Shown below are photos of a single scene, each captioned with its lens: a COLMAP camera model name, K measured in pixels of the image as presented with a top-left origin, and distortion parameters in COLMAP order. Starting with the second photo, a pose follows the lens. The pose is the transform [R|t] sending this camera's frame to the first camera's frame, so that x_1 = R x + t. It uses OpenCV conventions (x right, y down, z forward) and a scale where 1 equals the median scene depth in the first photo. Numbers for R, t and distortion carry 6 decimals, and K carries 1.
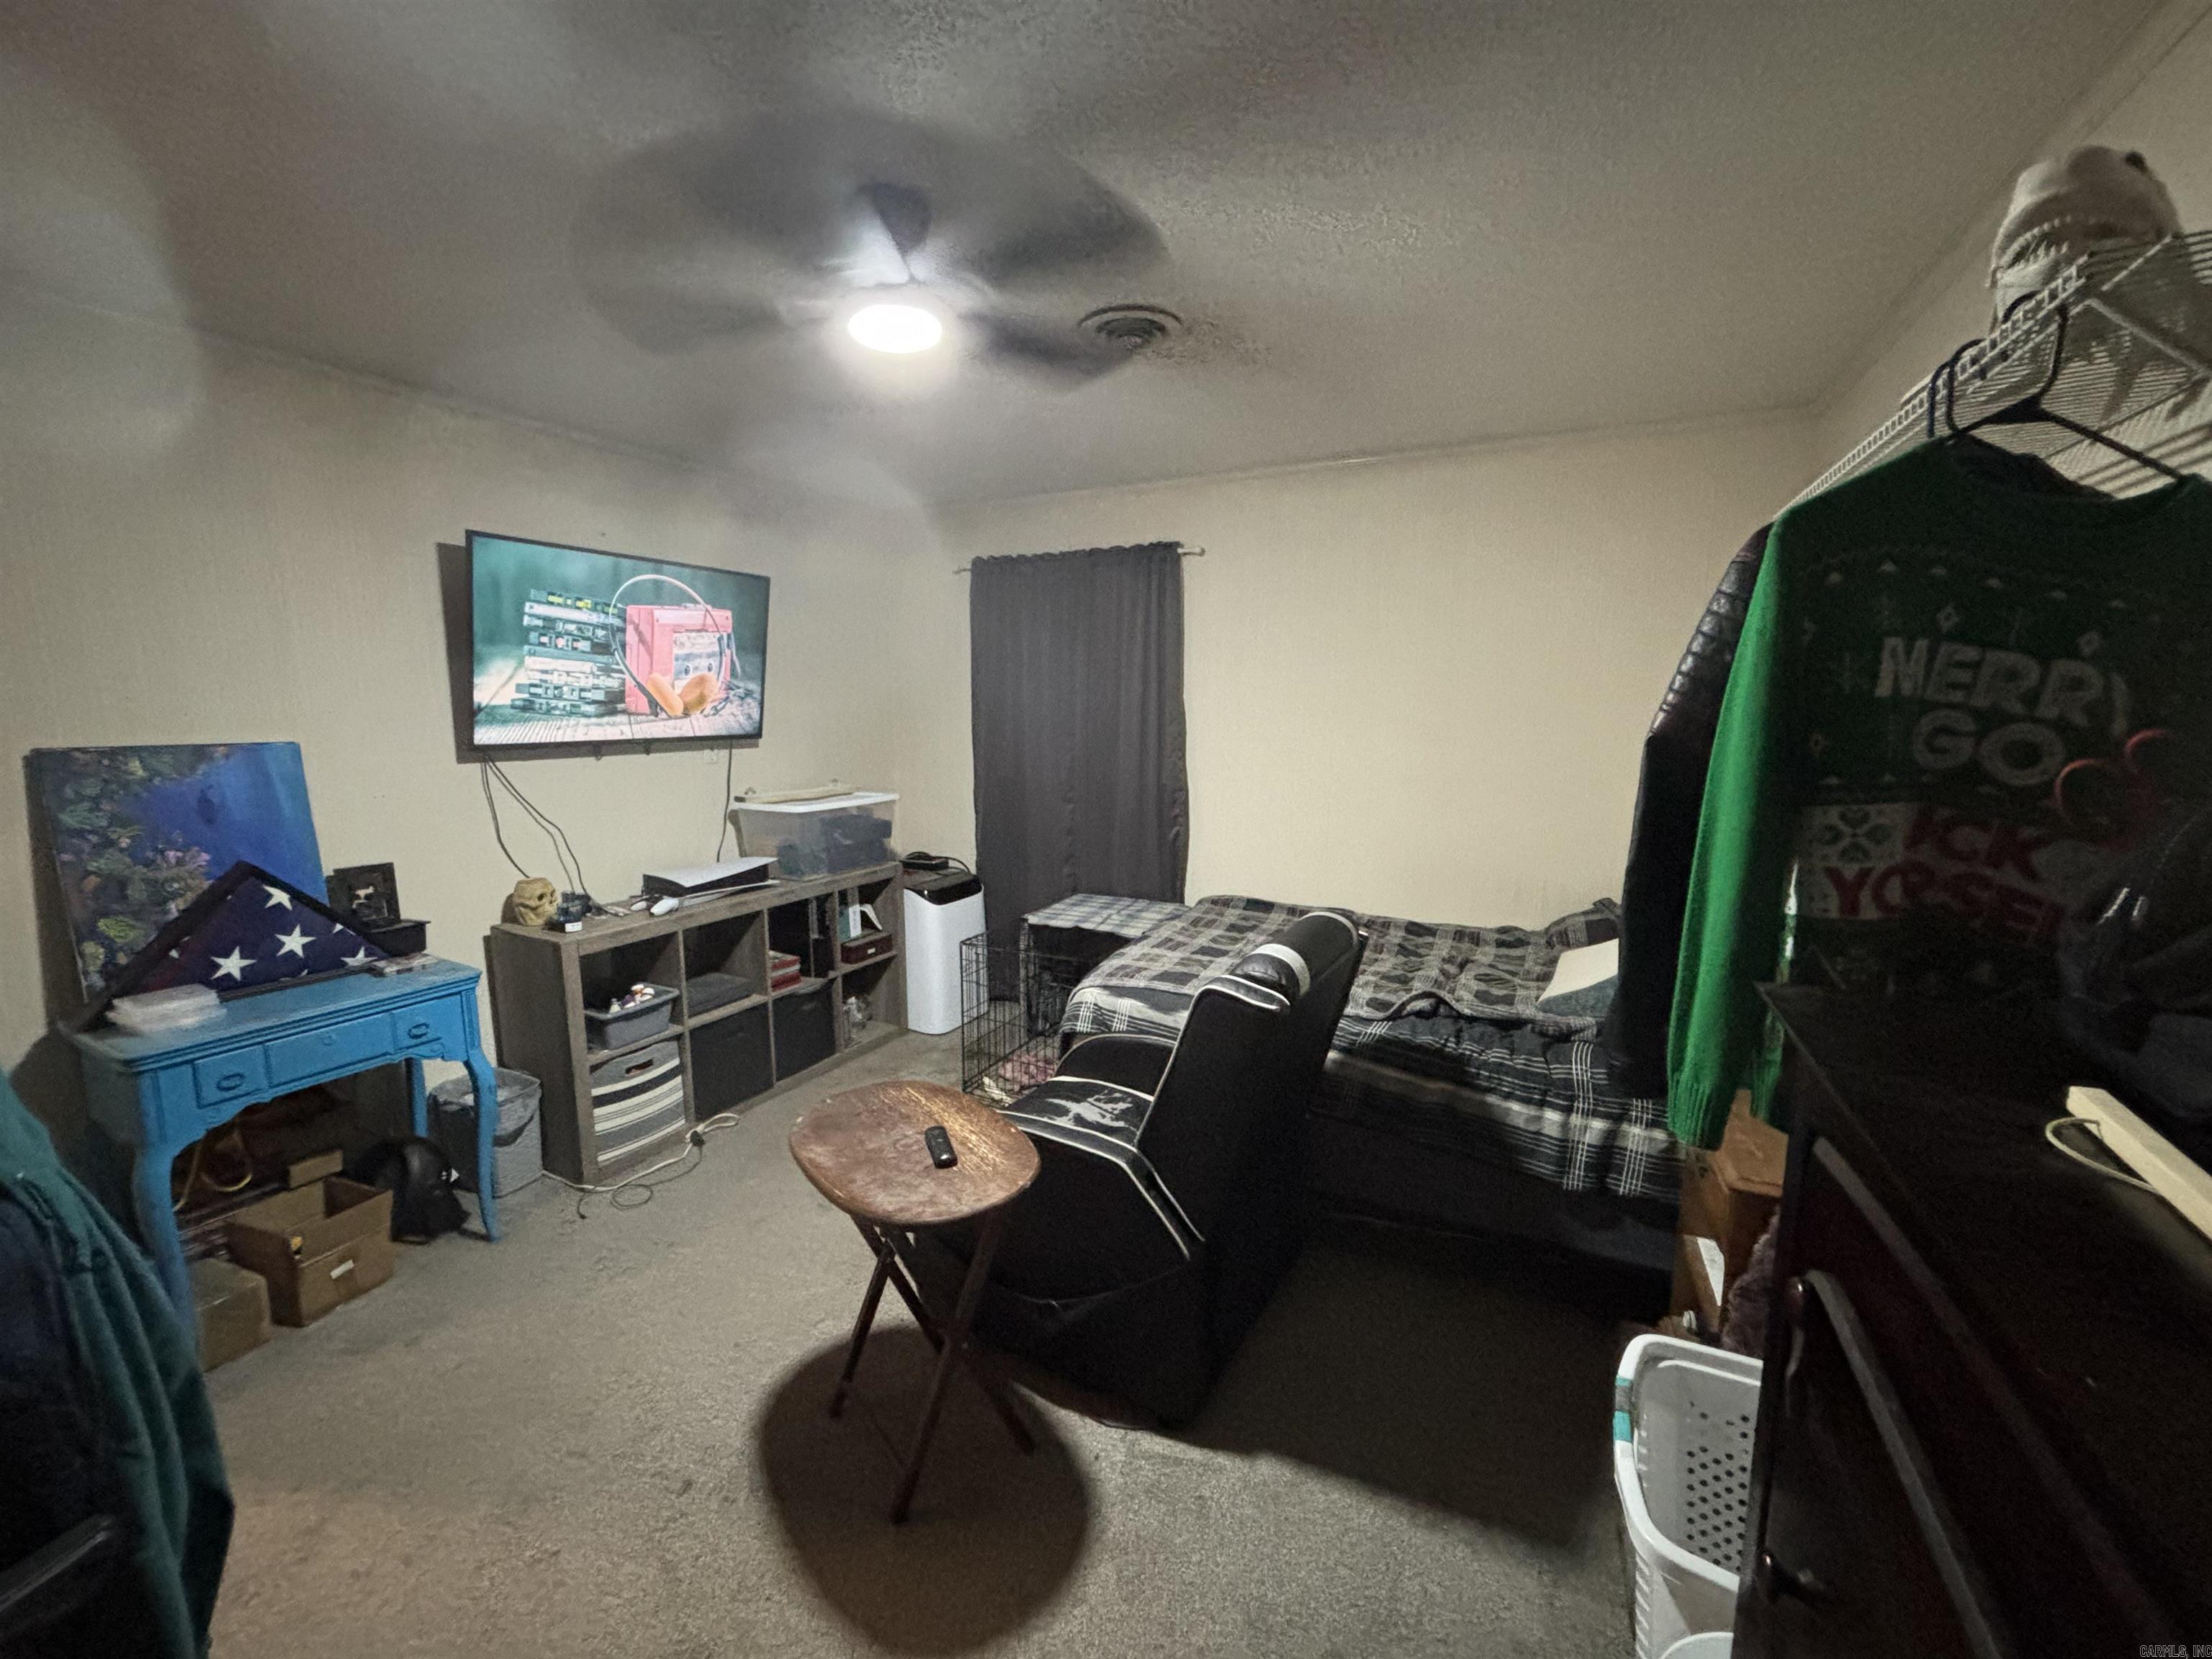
lens RADIAL K [[886.3, 0, 1106.0], [0, 886.3, 829.5], [0, 0, 1]] dist [0.014036, 0.000128]
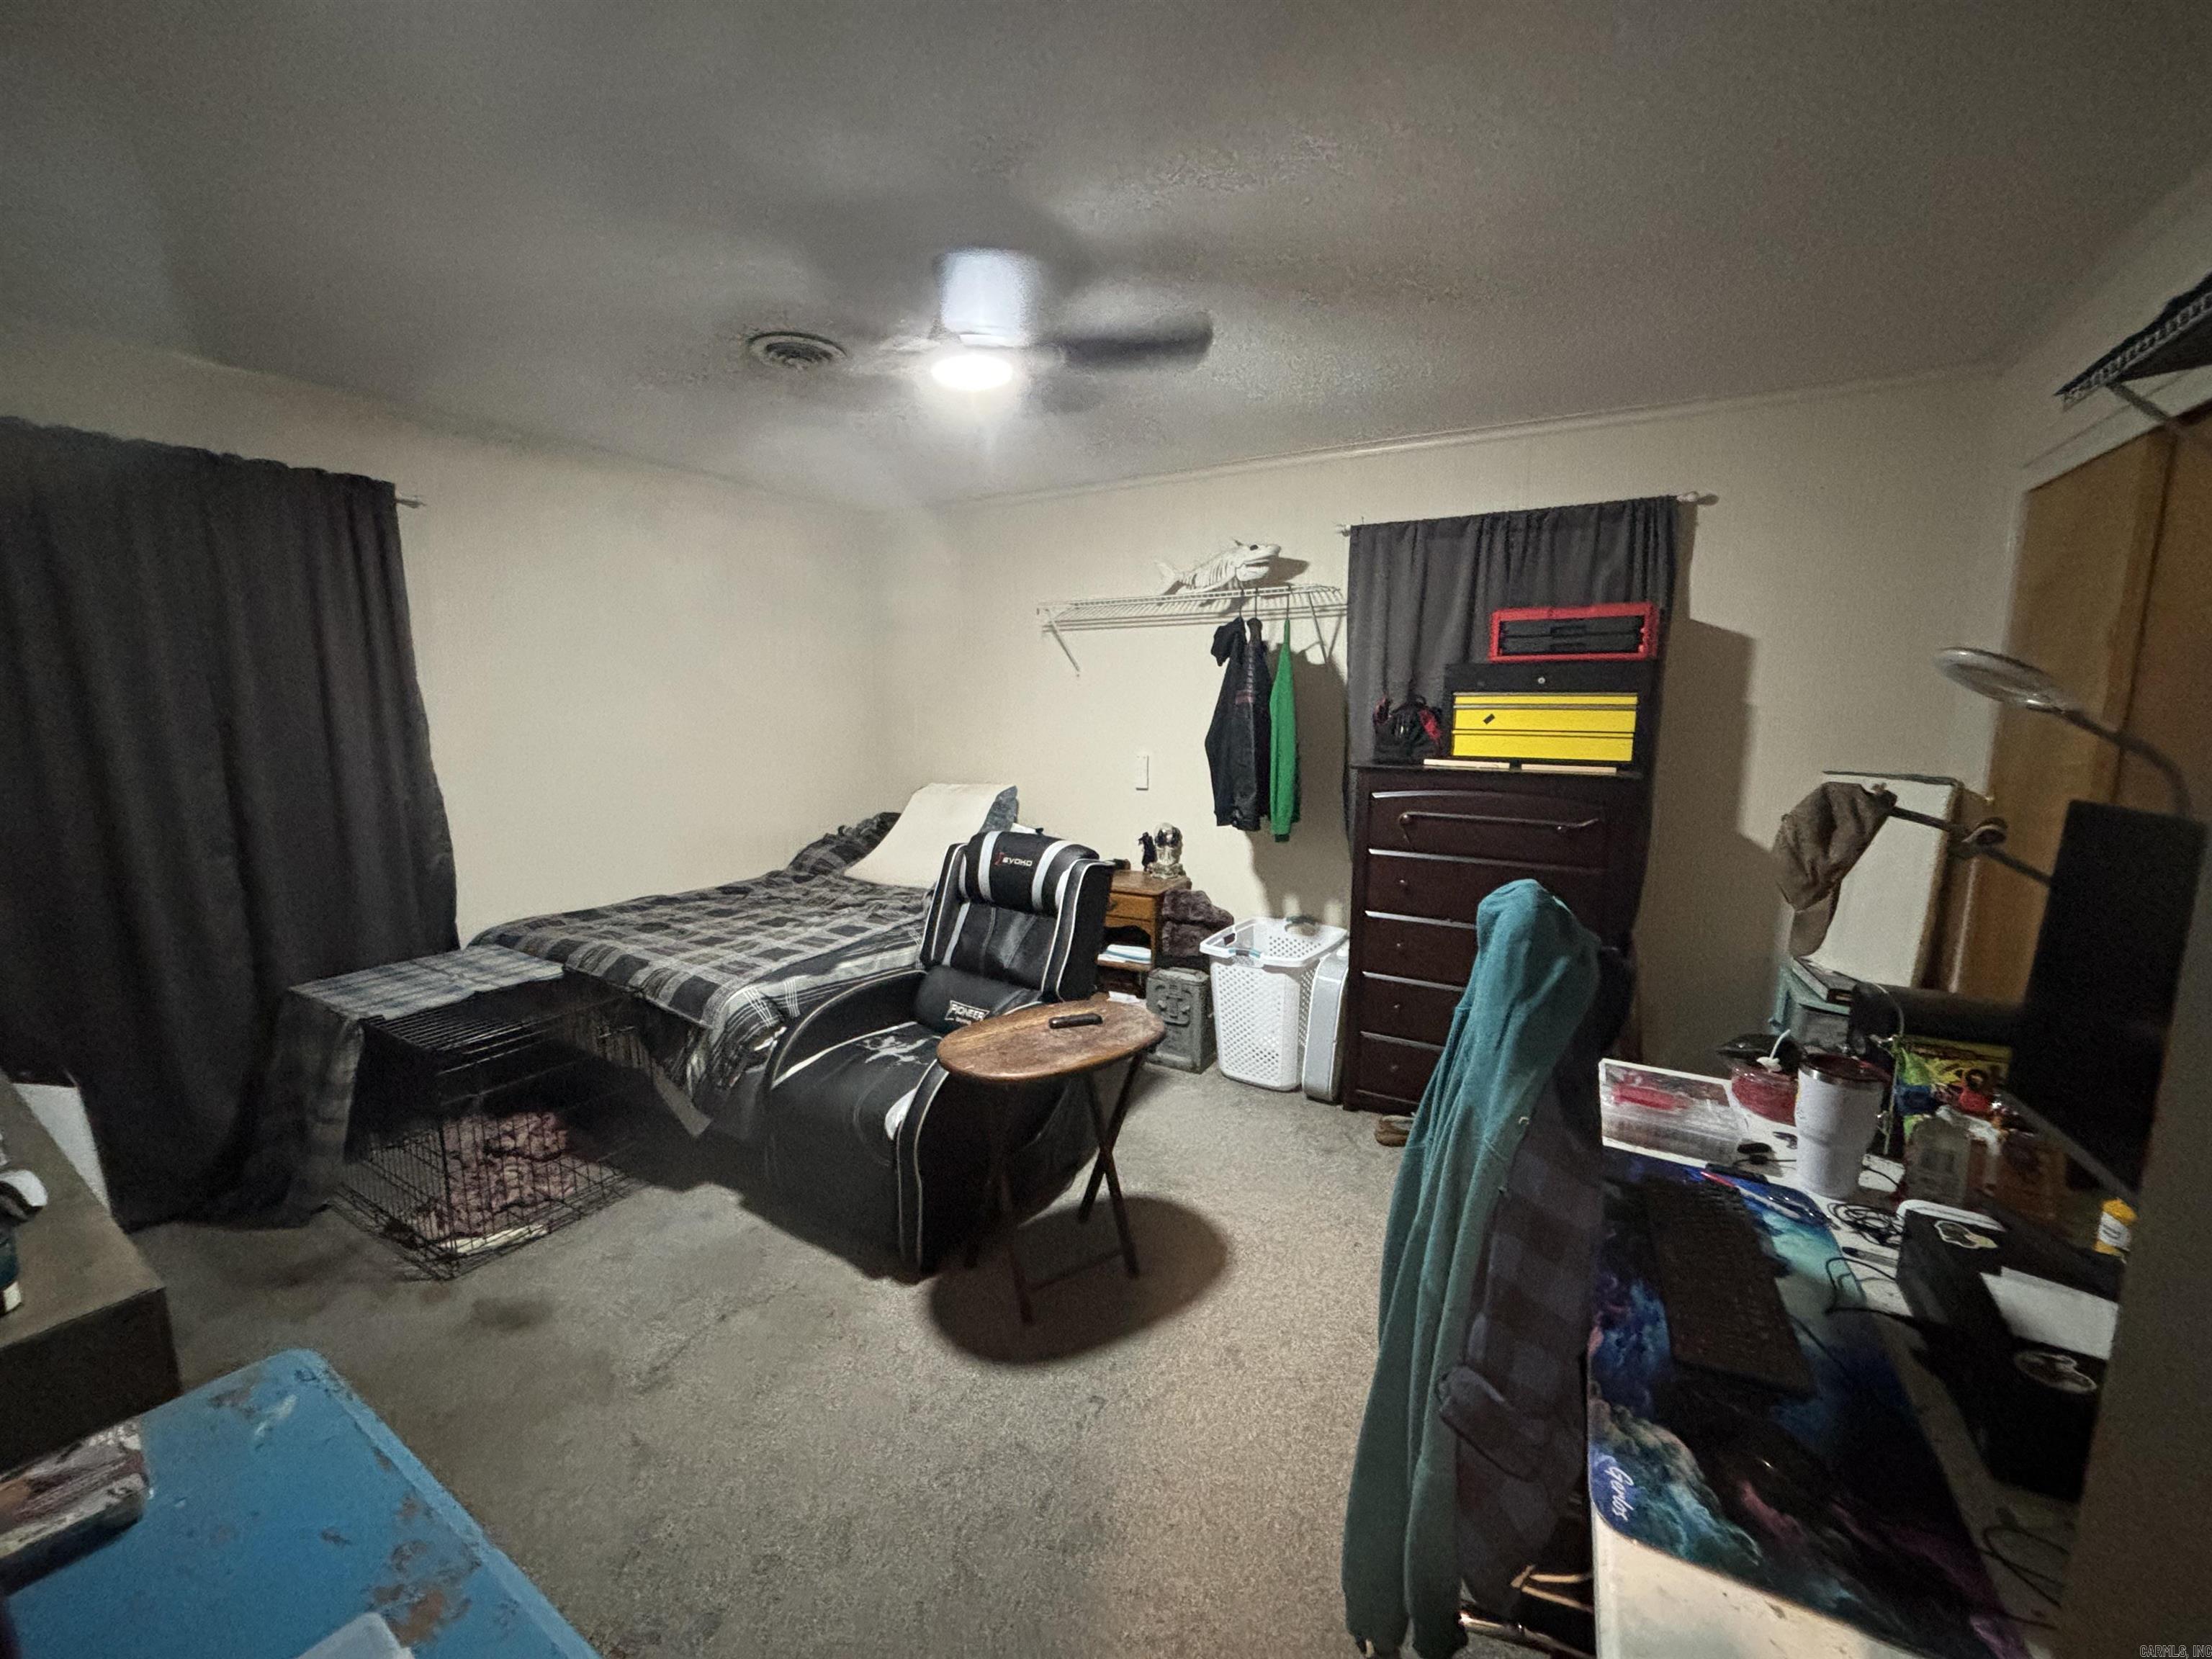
lens RADIAL K [[886.3, 0, 1106.0], [0, 886.3, 829.5], [0, 0, 1]] dist [0.014036, 0.000128]
pose [[0.067303, -0.151203, 0.986209, -0.830414], [0.137702, 0.980398, 0.140915, -0.068763], [-0.988184, 0.126319, 0.086804, 0.442387]]
